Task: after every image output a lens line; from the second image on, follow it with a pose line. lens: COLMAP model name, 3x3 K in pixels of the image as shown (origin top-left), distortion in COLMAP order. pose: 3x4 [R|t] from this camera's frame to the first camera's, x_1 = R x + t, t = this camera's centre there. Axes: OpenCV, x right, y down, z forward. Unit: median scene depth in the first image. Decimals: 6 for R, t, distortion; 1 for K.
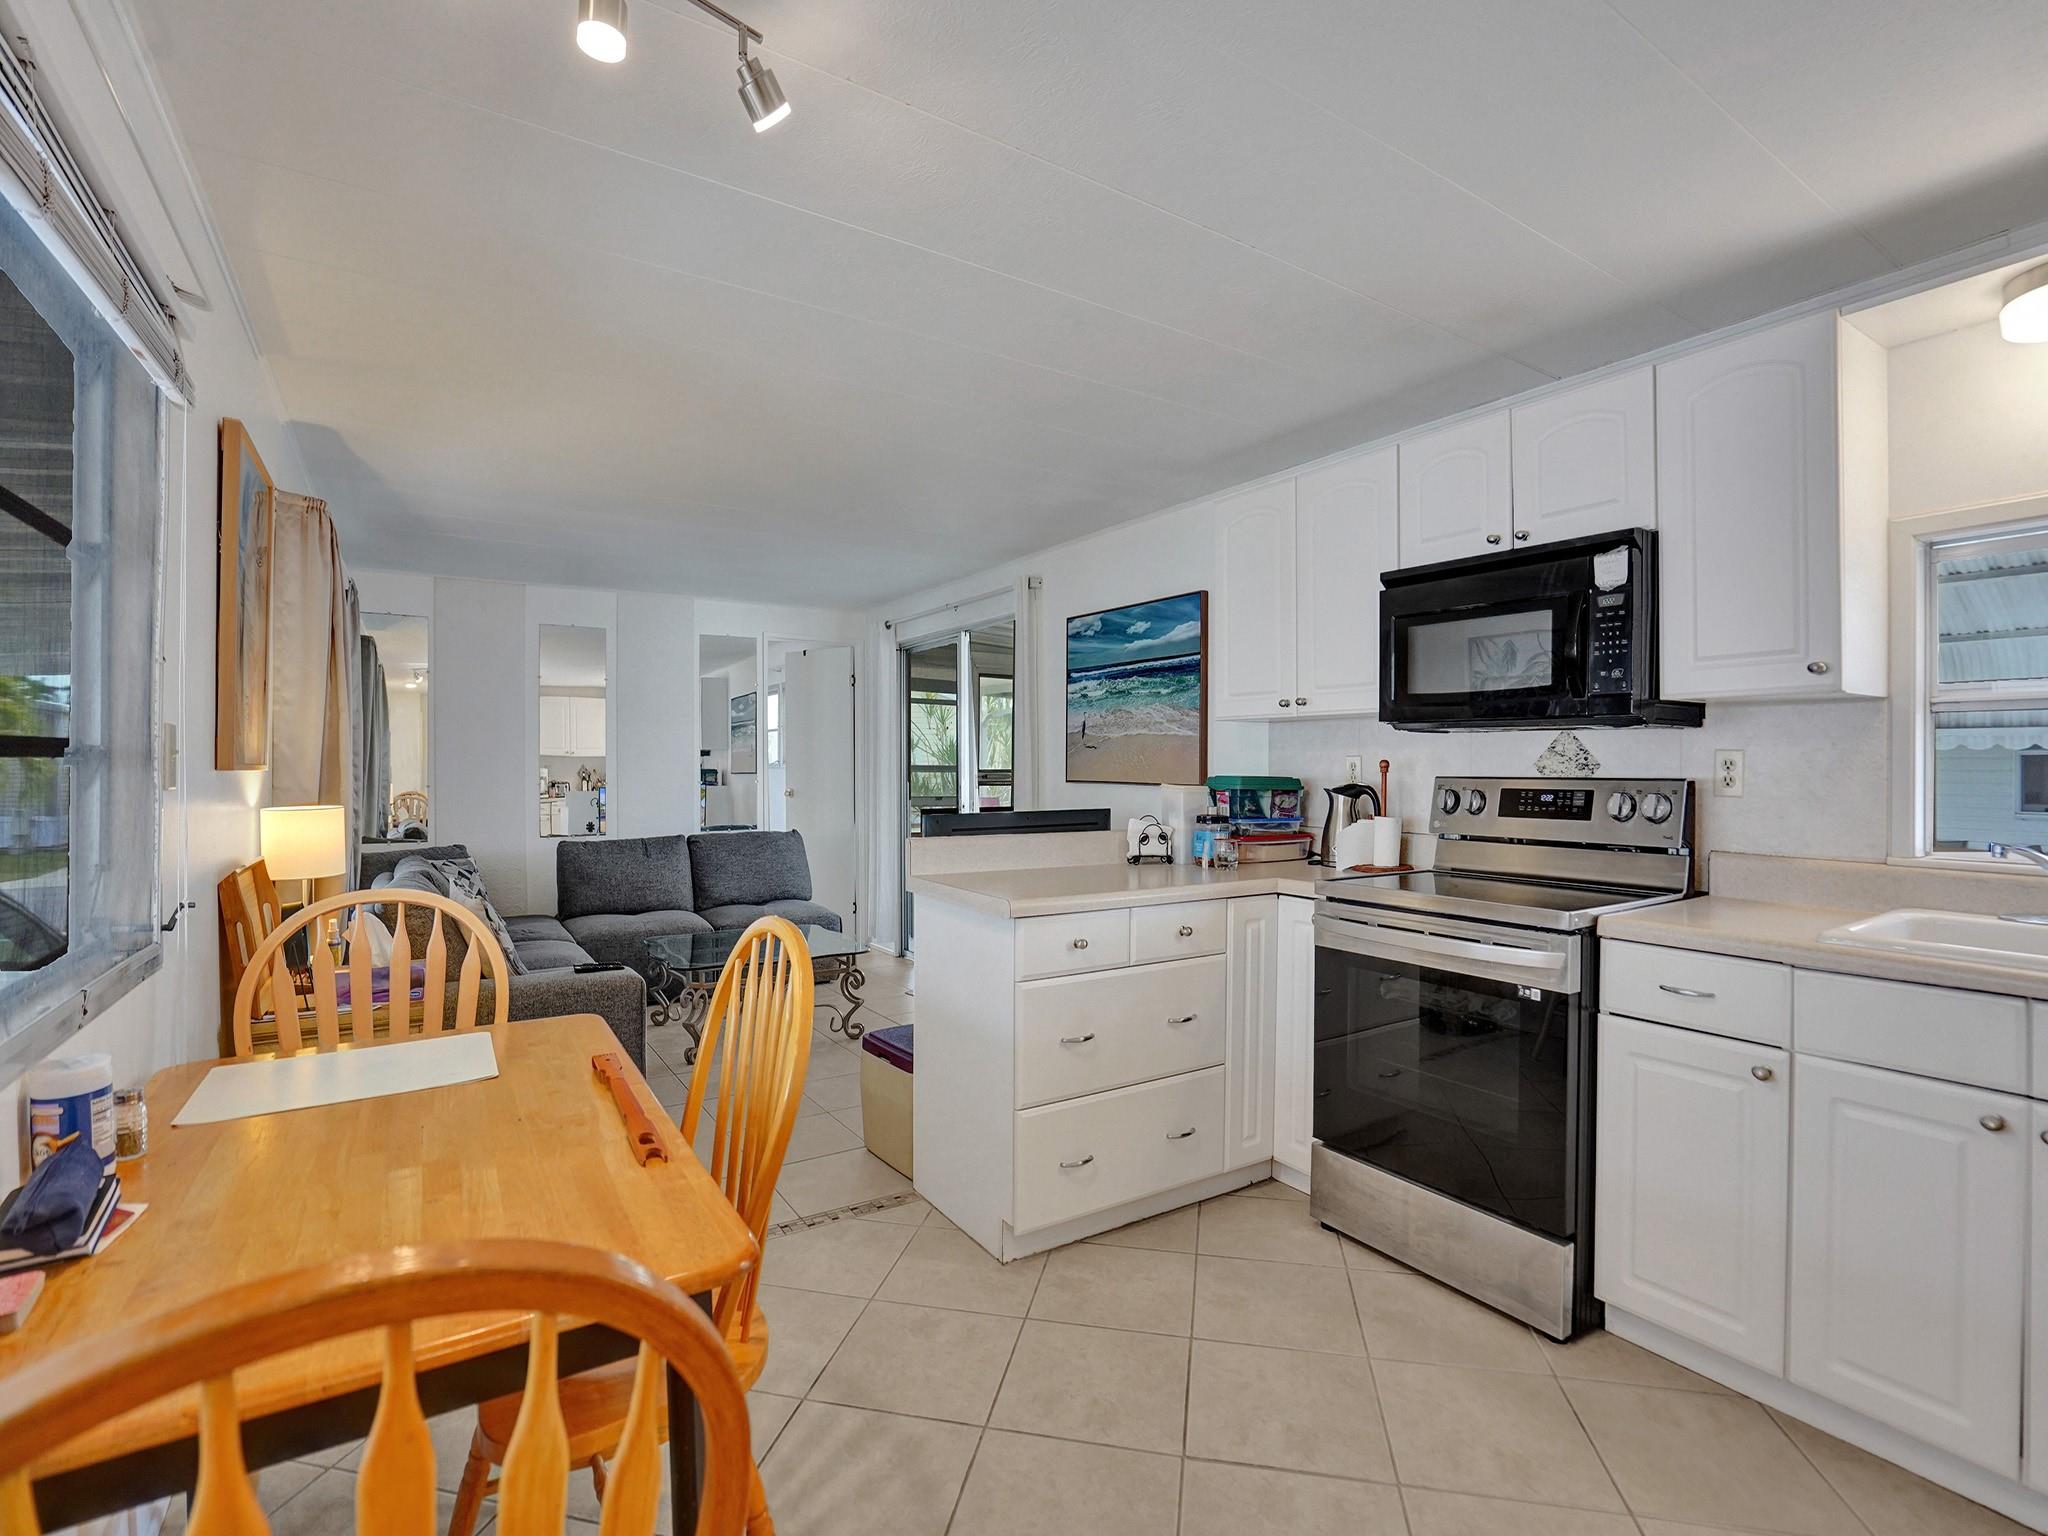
lens RADIAL K [[954.9, 0, 1005.9], [0, 954.9, 771.9], [0, 0, 1]] dist [-0.018734, 0.000190]
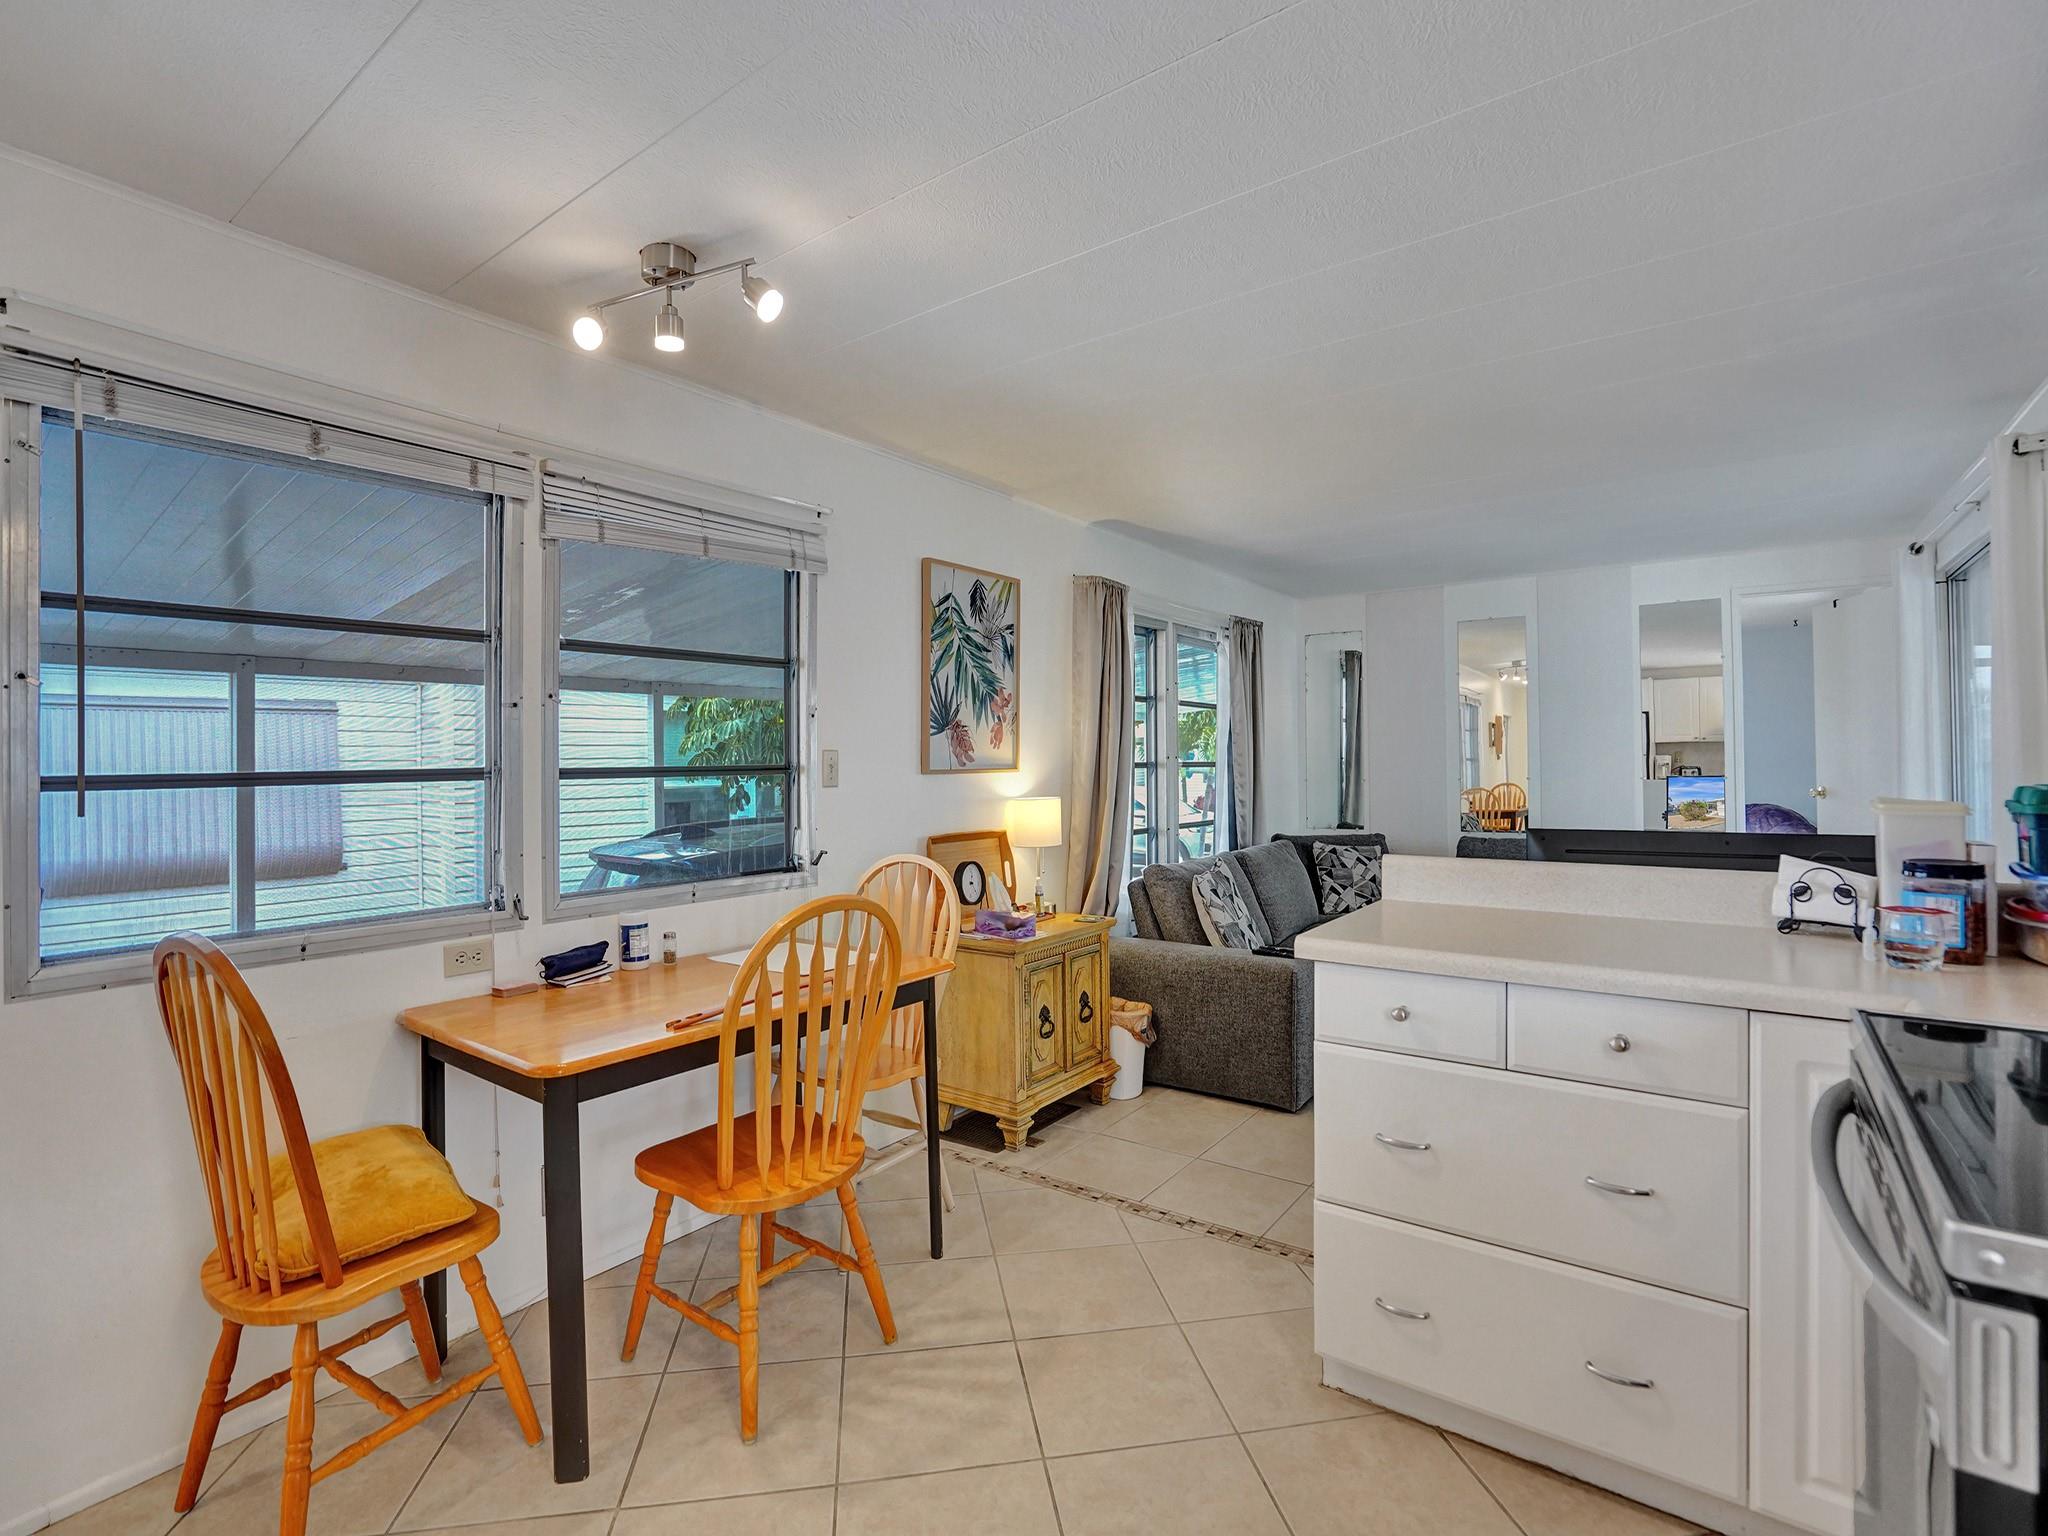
lens RADIAL K [[956.3, 0, 1063.7], [0, 956.3, 751.2], [0, 0, 1]] dist [-0.015415, 0.000192]
pose [[0.383659, -0.014263, -0.923365, 0.371195], [0.007814, 0.999895, -0.012199, -0.008310], [0.923442, -0.002535, 0.383730, 0.269744]]
